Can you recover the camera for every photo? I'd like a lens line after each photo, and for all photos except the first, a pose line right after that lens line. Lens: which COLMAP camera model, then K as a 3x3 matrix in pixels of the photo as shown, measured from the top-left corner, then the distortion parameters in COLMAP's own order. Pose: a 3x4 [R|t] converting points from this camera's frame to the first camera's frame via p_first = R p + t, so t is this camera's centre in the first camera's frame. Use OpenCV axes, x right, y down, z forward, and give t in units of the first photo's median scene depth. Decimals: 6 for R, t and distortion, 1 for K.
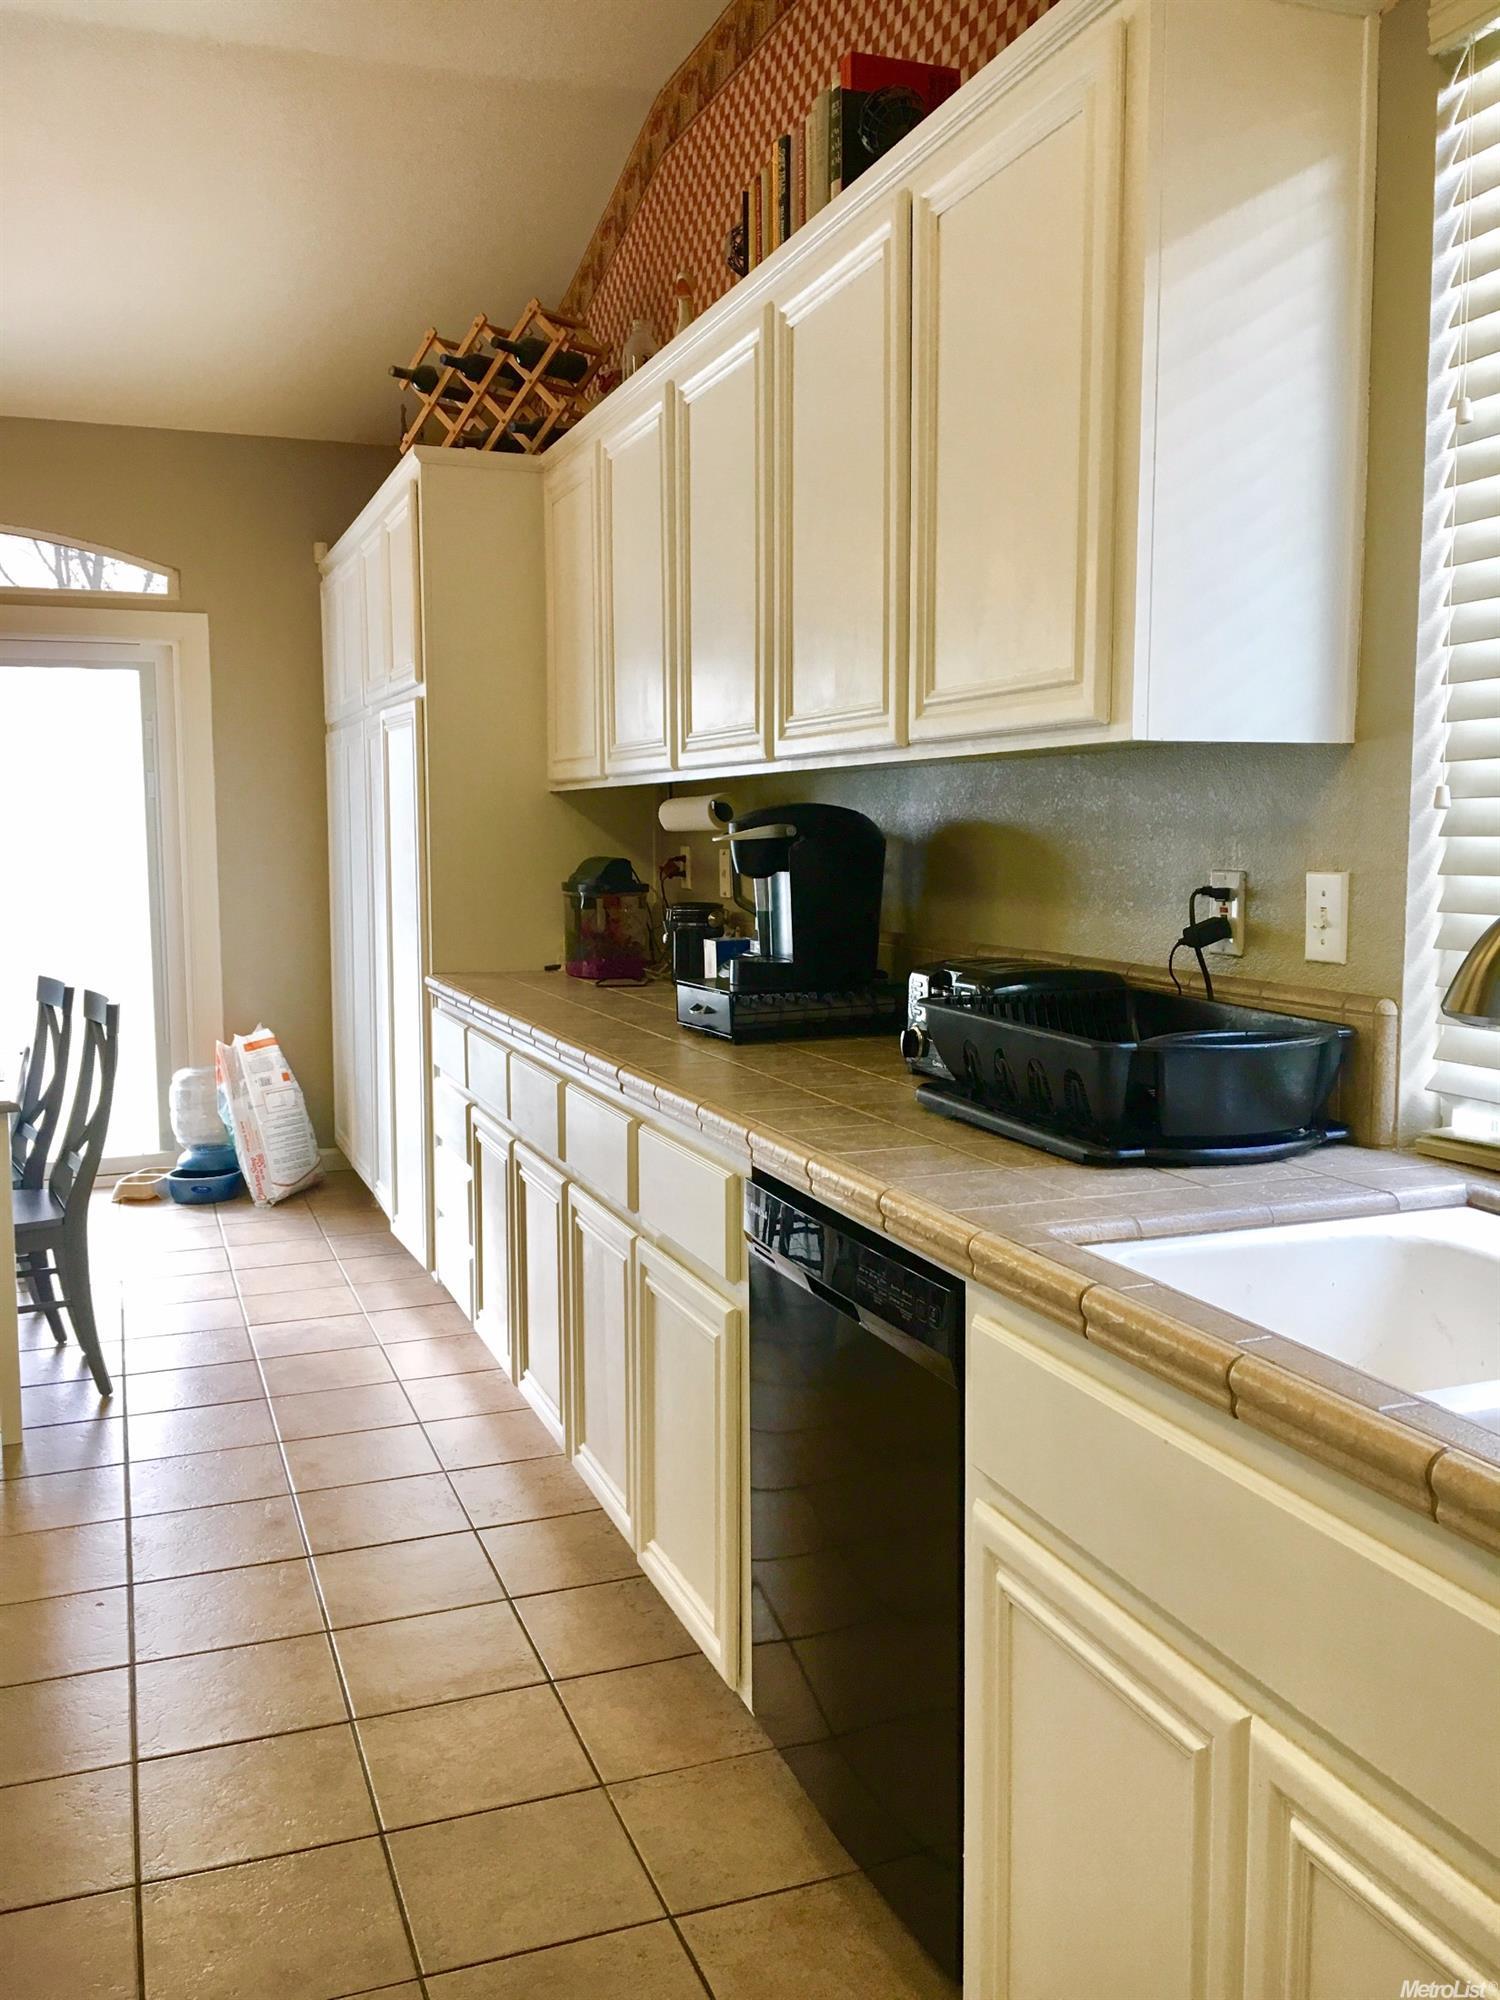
lens RADIAL K [[1704.8, 0, 750.3], [0, 1704.8, 985.3], [0, 0, 1]] dist [0.074074, -0.080837]
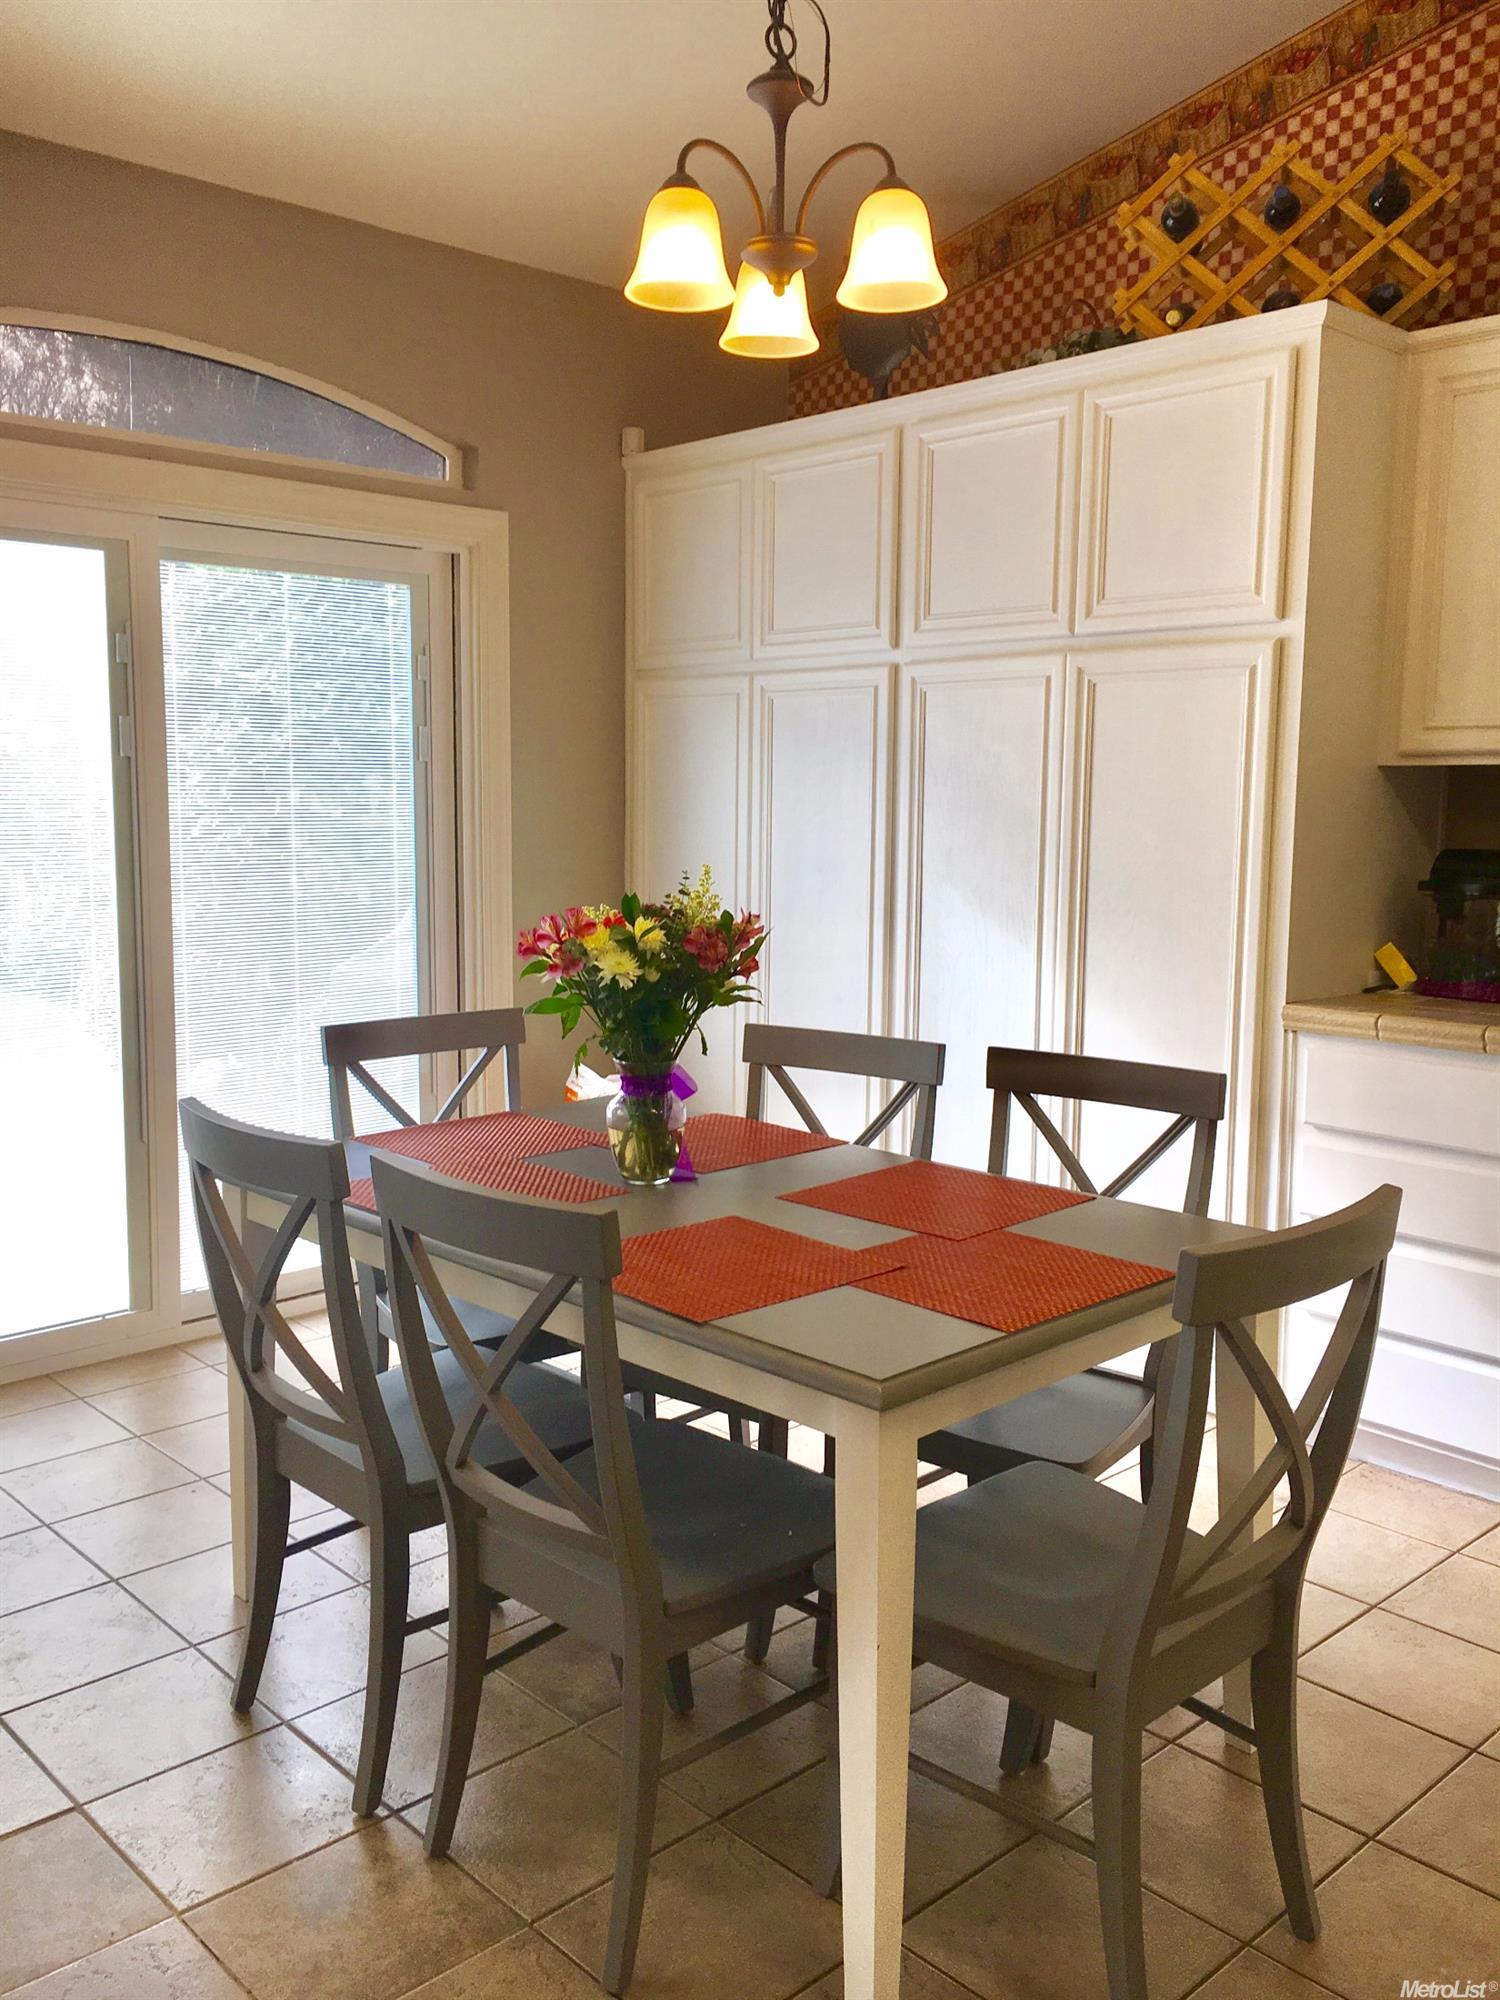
lens RADIAL K [[1704.8, 0, 750.3], [0, 1704.8, 985.3], [0, 0, 1]] dist [0.074074, -0.080837]
pose [[0.925060, -0.031733, 0.378493, -0.713410], [0.024570, 0.999416, 0.023740, -0.039624], [-0.379026, -0.012662, 0.925300, 0.389798]]
